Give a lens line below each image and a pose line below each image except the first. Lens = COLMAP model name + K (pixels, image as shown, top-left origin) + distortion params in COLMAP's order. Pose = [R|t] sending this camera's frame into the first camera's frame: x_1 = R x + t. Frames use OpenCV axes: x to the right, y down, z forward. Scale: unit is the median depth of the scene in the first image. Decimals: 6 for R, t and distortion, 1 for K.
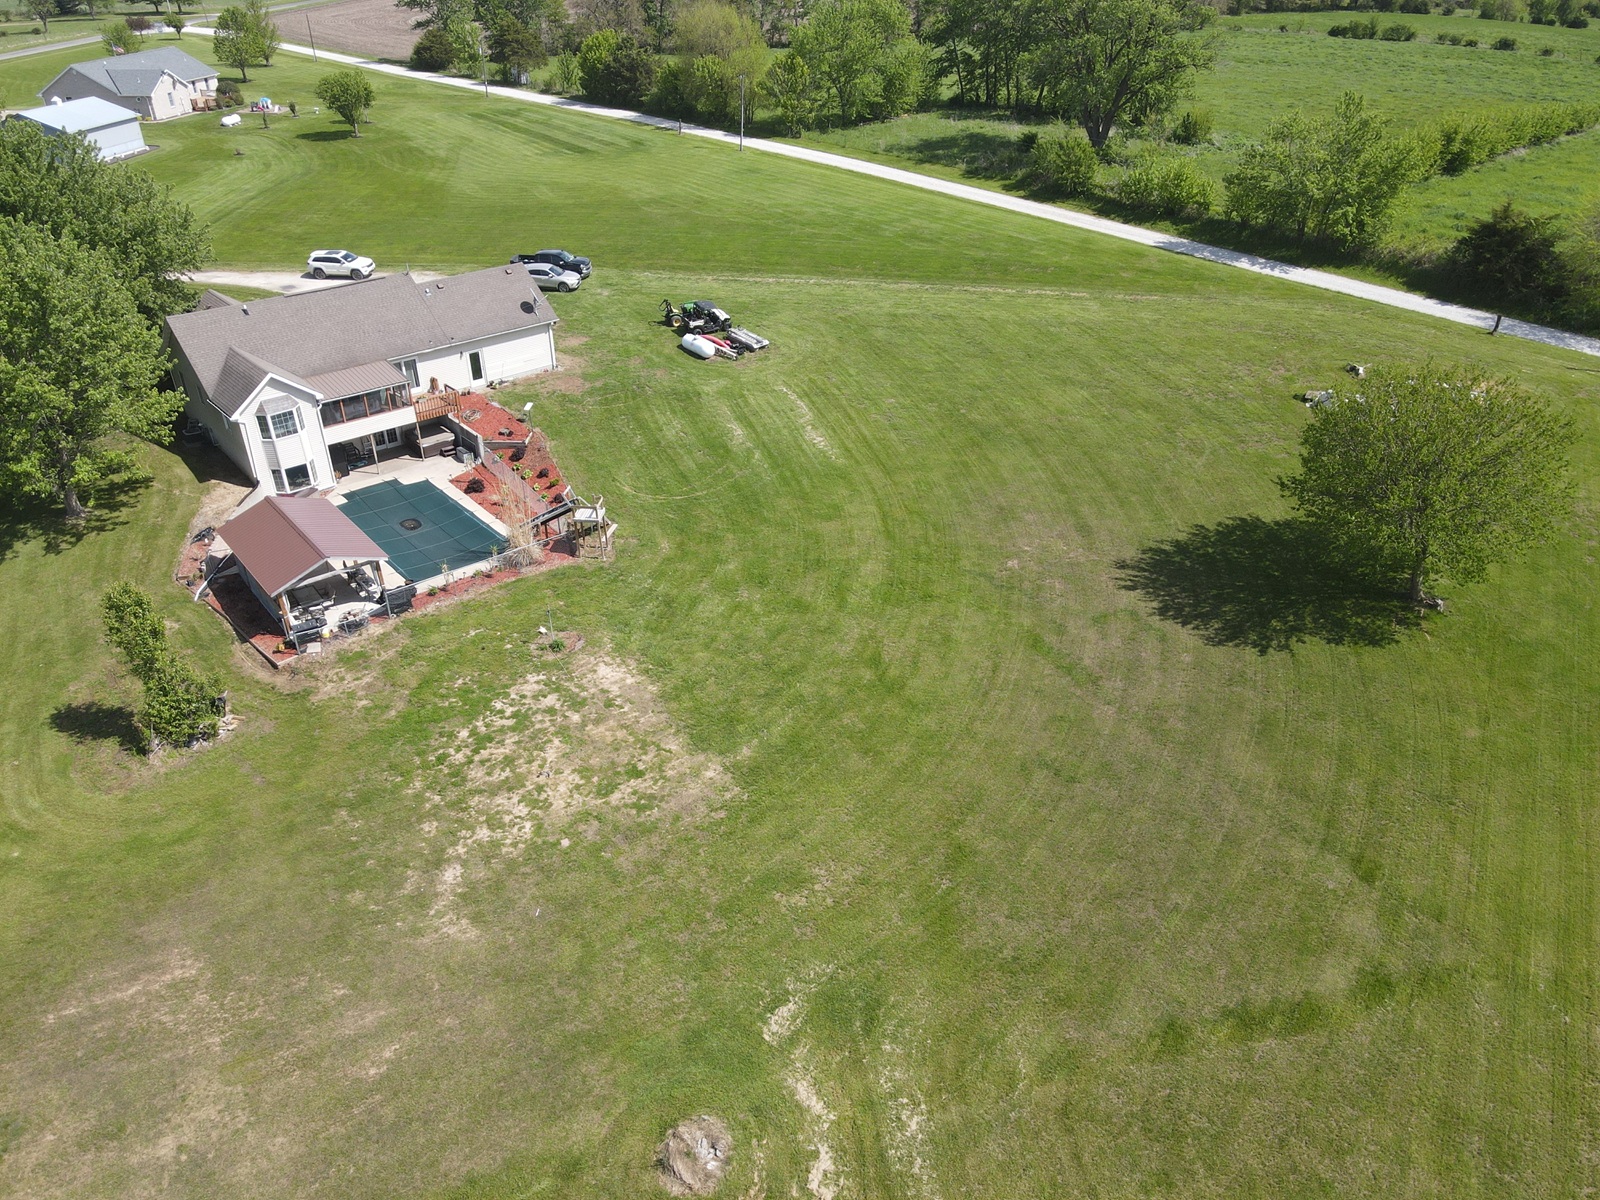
lens RADIAL K [[1123.1, 0, 800.8], [0, 1123.1, 598.8], [0, 0, 1]] dist [0.004003, 0.011743]
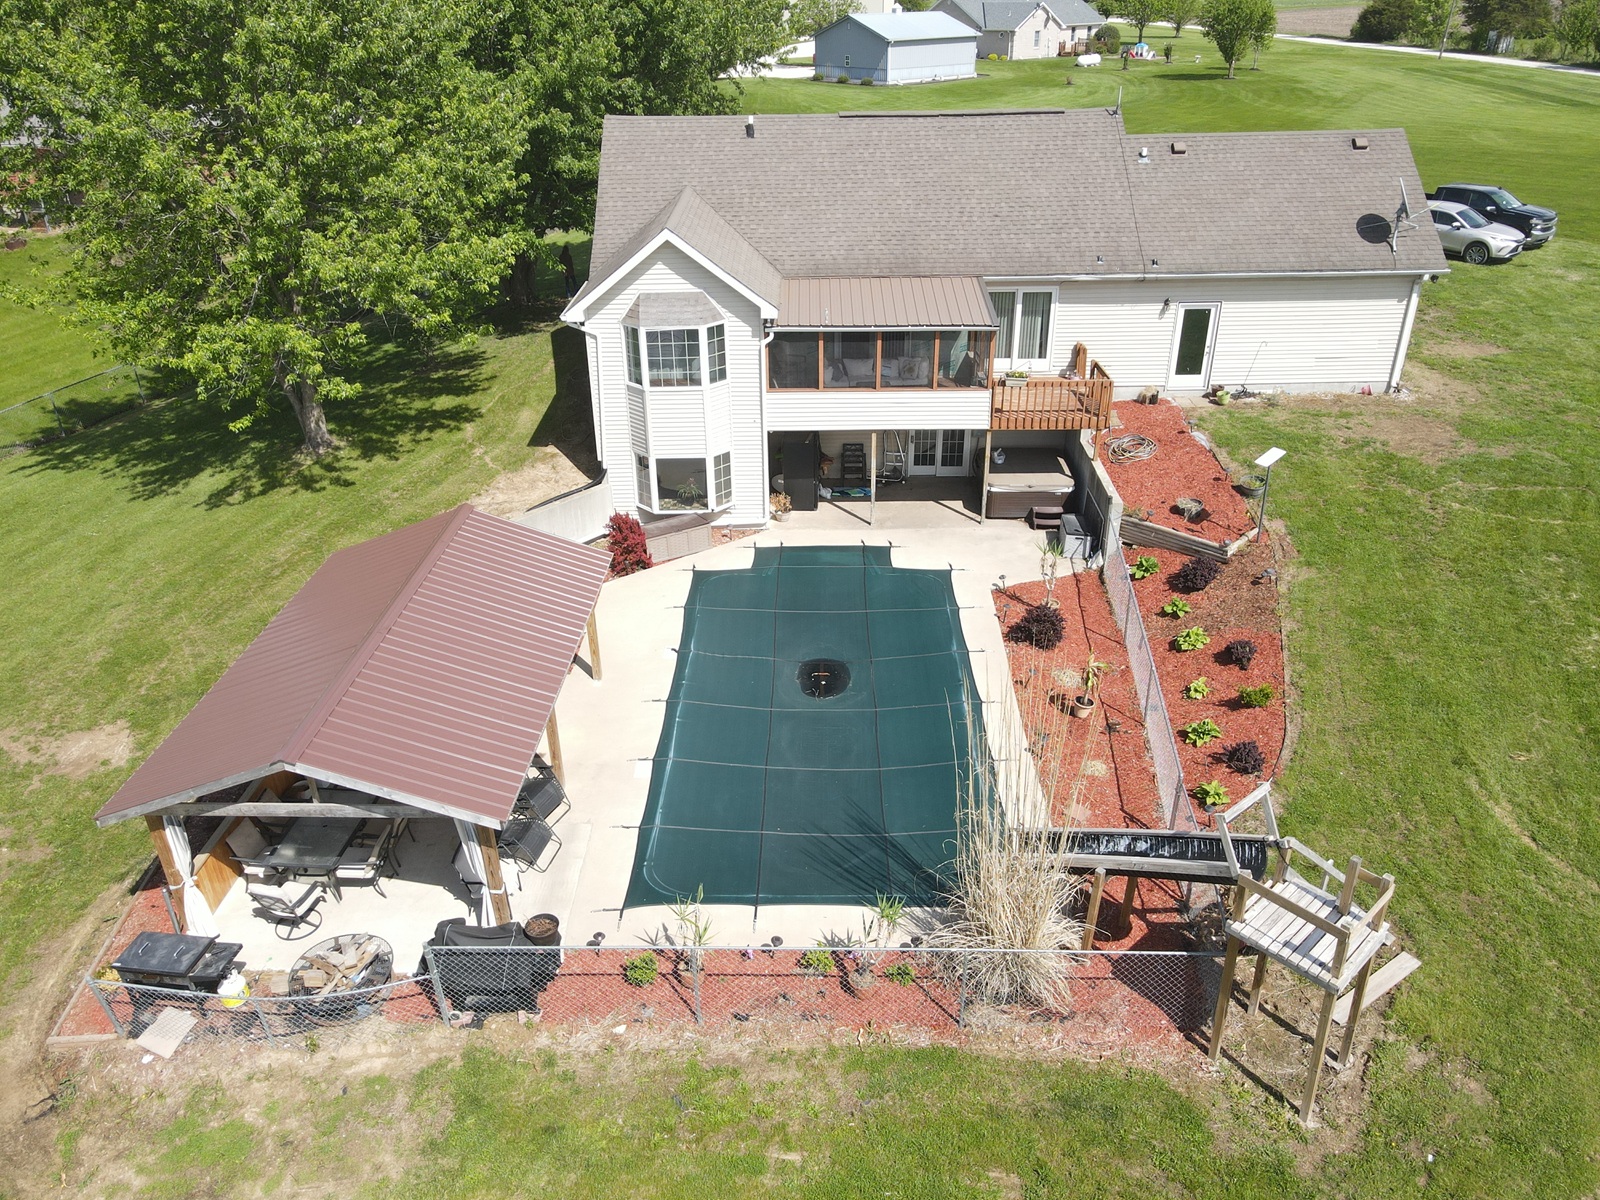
lens RADIAL K [[1123.1, 0, 797.1], [0, 1123.1, 598.5], [0, 0, 1]] dist [0.004003, 0.011743]
pose [[0.741569, 0.308597, -0.595687, -0.125799], [-0.333639, 0.939977, 0.071612, -0.103145], [0.582031, 0.145639, 0.800018, 0.624553]]
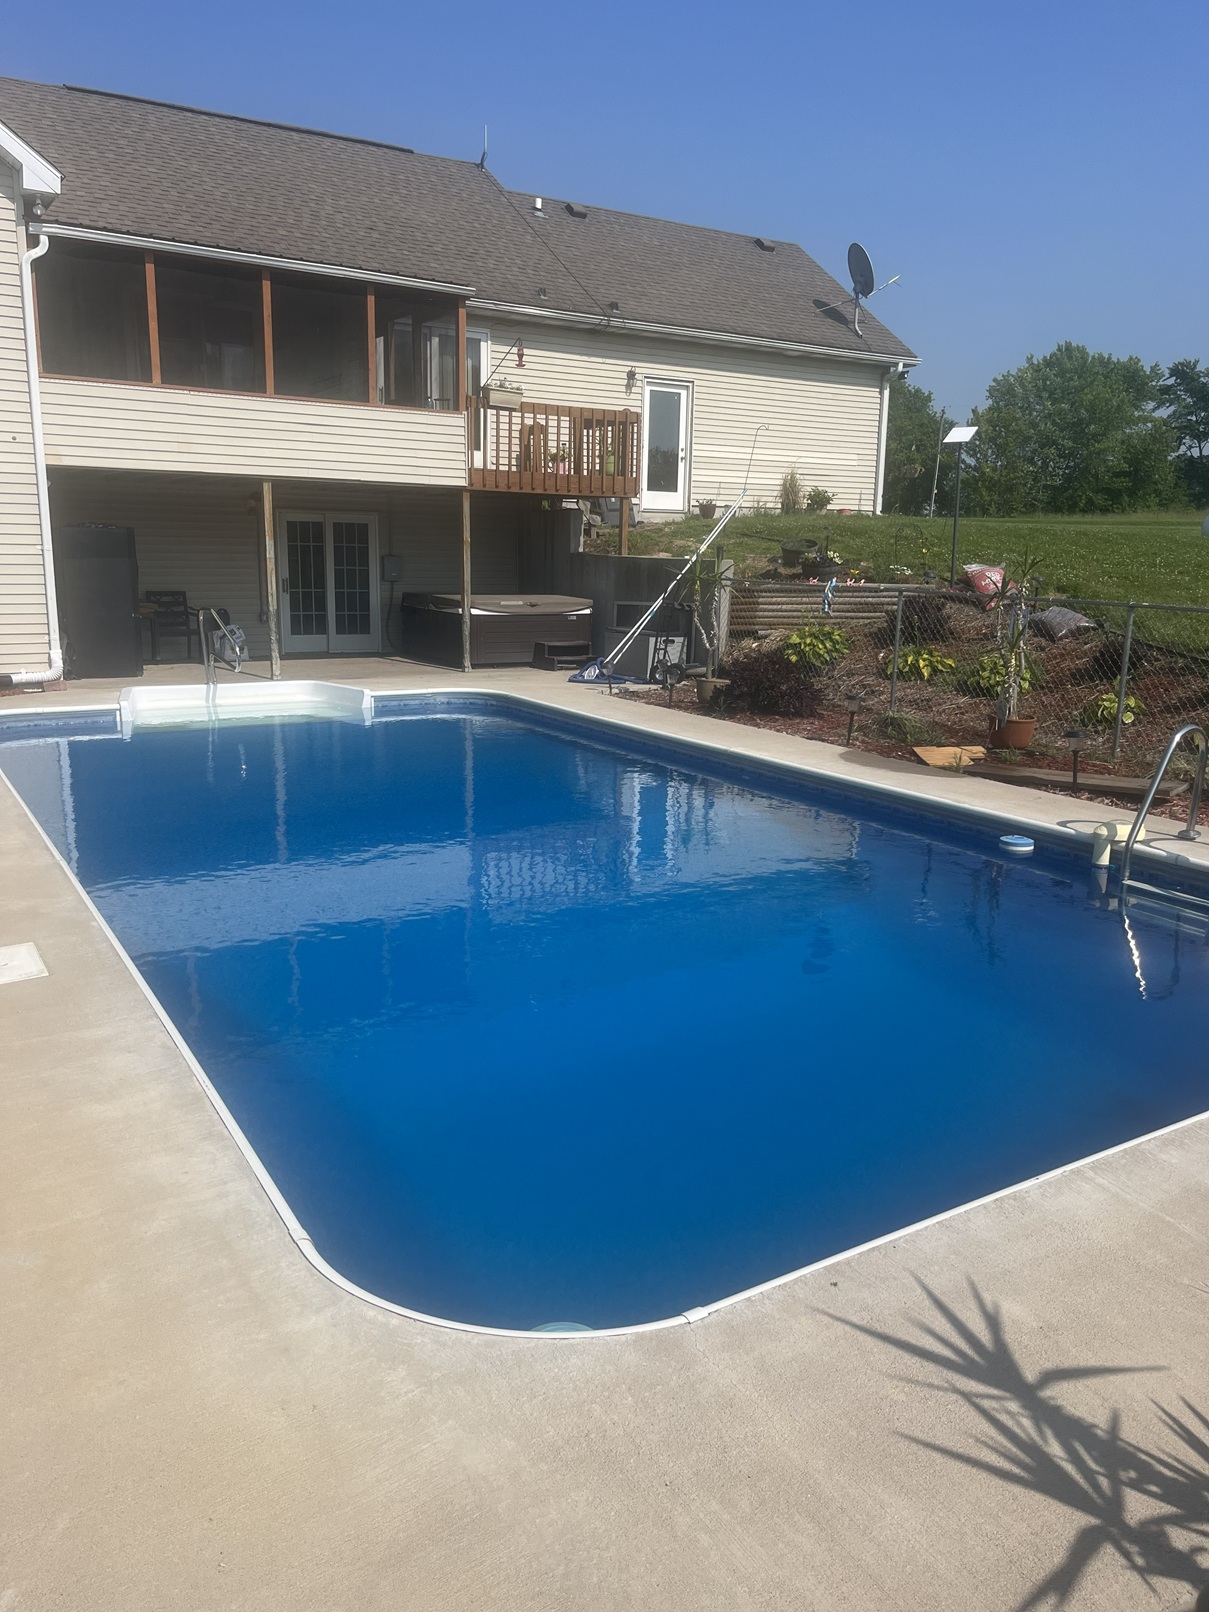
lens RADIAL K [[1195.2, 0, 605.9], [0, 1195.2, 804.5], [0, 0, 1]] dist [0.000441, 0.000727]
pose [[0.991623, 0.040638, -0.122609, -0.273295], [-0.079833, 0.939034, -0.334427, -0.014002], [0.101544, 0.341413, 0.934412, 0.775346]]
